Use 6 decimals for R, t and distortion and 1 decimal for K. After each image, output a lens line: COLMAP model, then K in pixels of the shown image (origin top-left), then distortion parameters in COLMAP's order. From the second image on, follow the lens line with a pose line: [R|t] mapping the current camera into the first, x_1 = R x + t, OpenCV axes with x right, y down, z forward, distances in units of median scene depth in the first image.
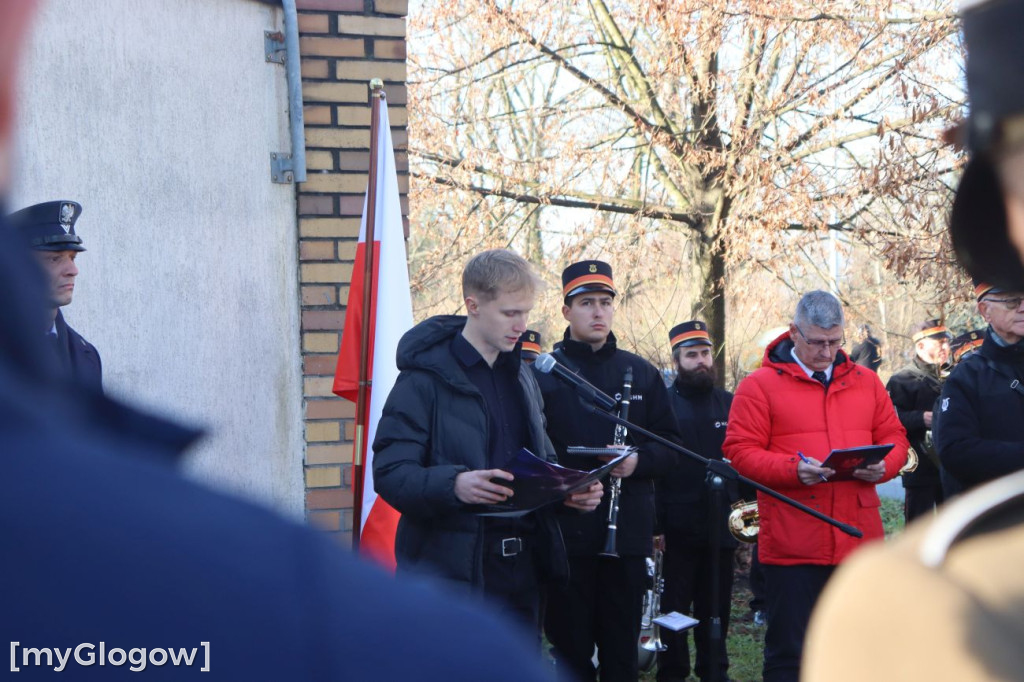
lens RADIAL K [[2447.3, 0, 501.6], [0, 2447.3, 343.4], [0, 0, 1]] dist [0.381404, 1.366051]
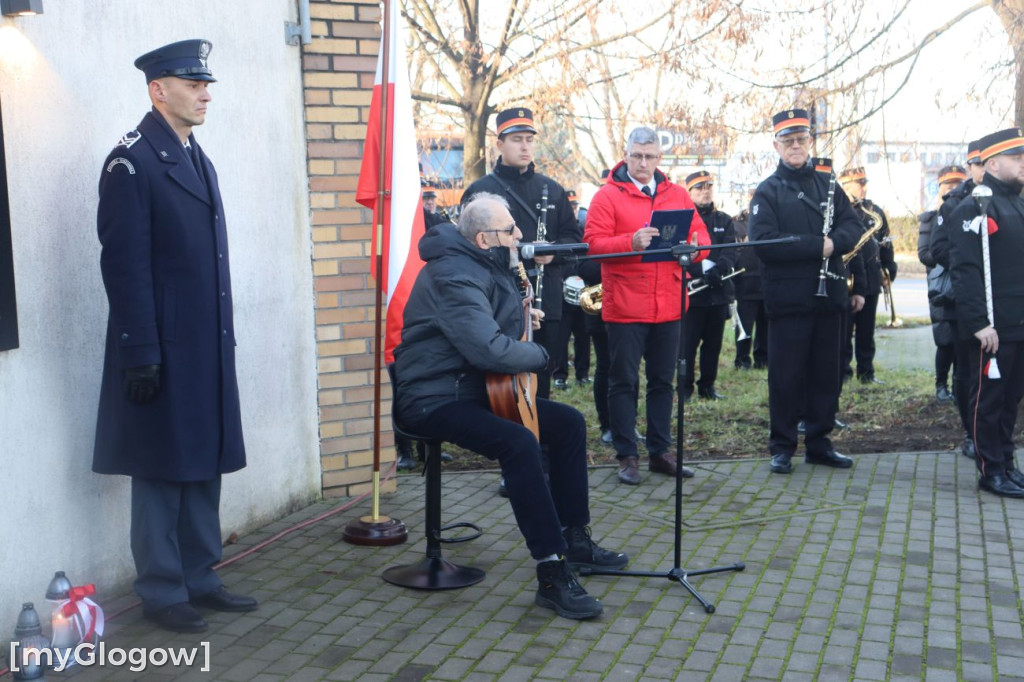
lens RADIAL K [[1493.2, 0, 500.8], [0, 1493.2, 346.9], [0, 0, 1]] dist [0.063651, 0.210929]
pose [[0.985585, -0.024525, 0.167394, -0.116522], [0.008735, 0.995494, 0.094418, 0.020998], [-0.168955, -0.091595, 0.981358, 0.174021]]
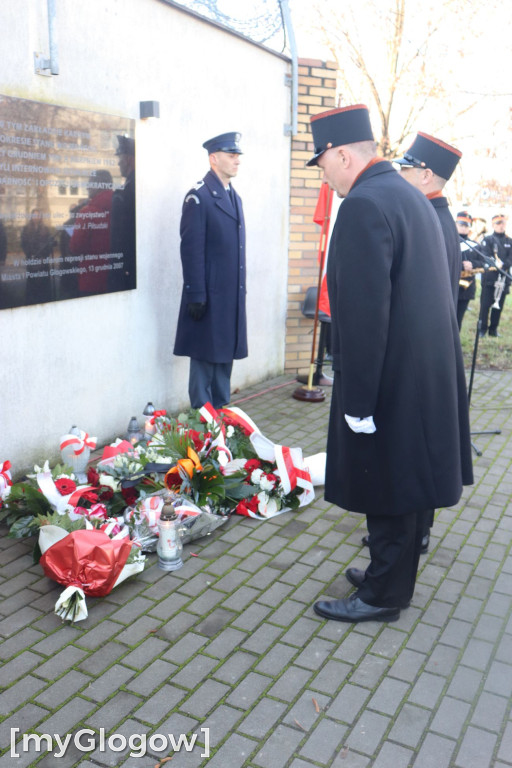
lens RADIAL K [[760.0, 0, 261.3], [0, 760.0, 389.5], [0, 0, 1]] dist [-0.118821, 0.190125]
pose [[0.998823, 0.047542, 0.009646, -0.109238], [-0.048491, 0.972881, 0.226164, 0.014104], [0.001368, -0.226366, 0.974041, 0.193469]]
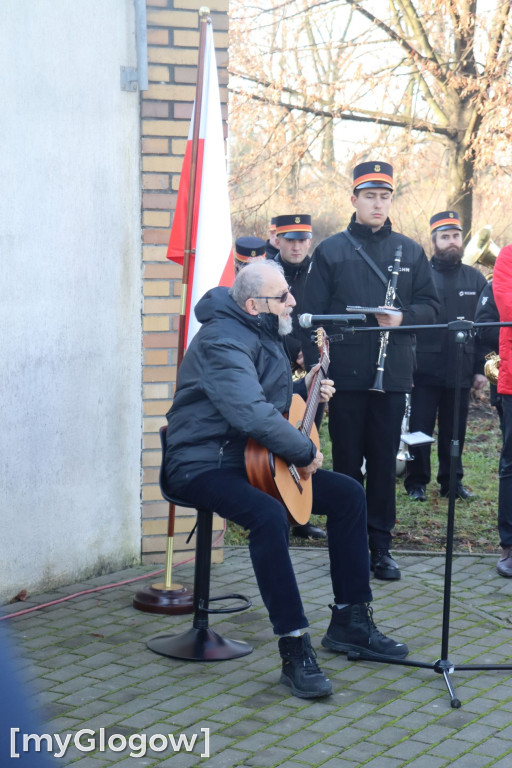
lens RADIAL K [[1835.5, 0, 254.3], [0, 1835.5, 375.7], [0, 0, 1]] dist [0.381404, 1.366051]
pose [[0.999235, 0.031535, -0.023118, 0.002421], [-0.029580, 0.996314, 0.080518, 0.002324], [0.025572, -0.079773, 0.996485, 0.031441]]
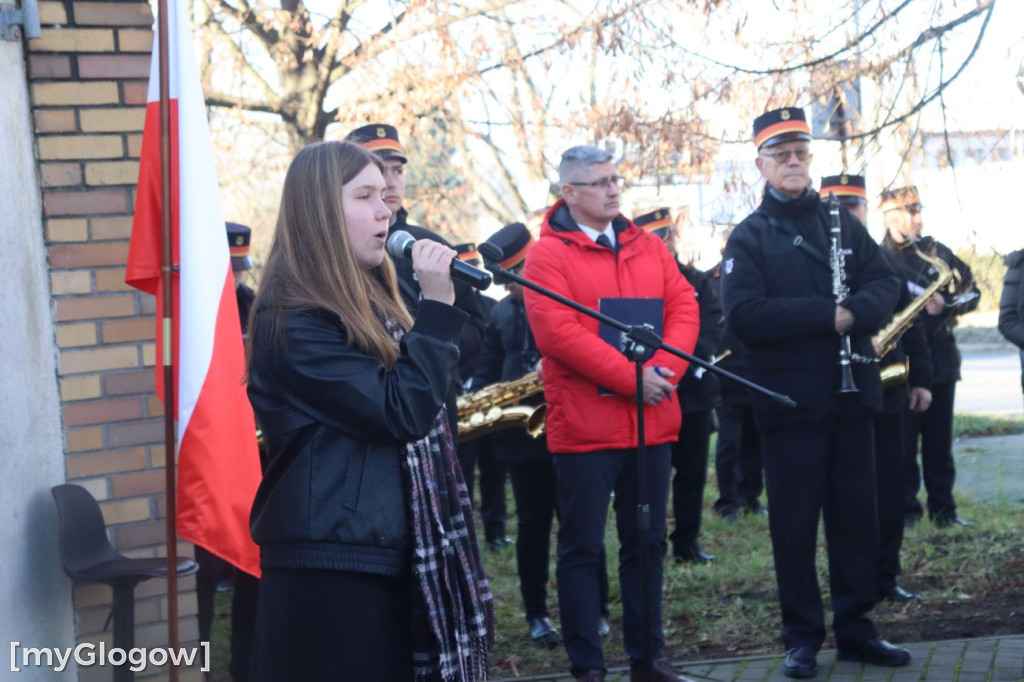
lens RADIAL K [[2447.3, 0, 501.6], [0, 2447.3, 343.4], [0, 0, 1]] dist [0.381404, 1.366051]
pose [[0.971973, -0.059445, 0.227455, -0.125483], [0.052333, 0.997937, 0.037176, 0.014694], [-0.229196, -0.024230, 0.973079, 0.128531]]
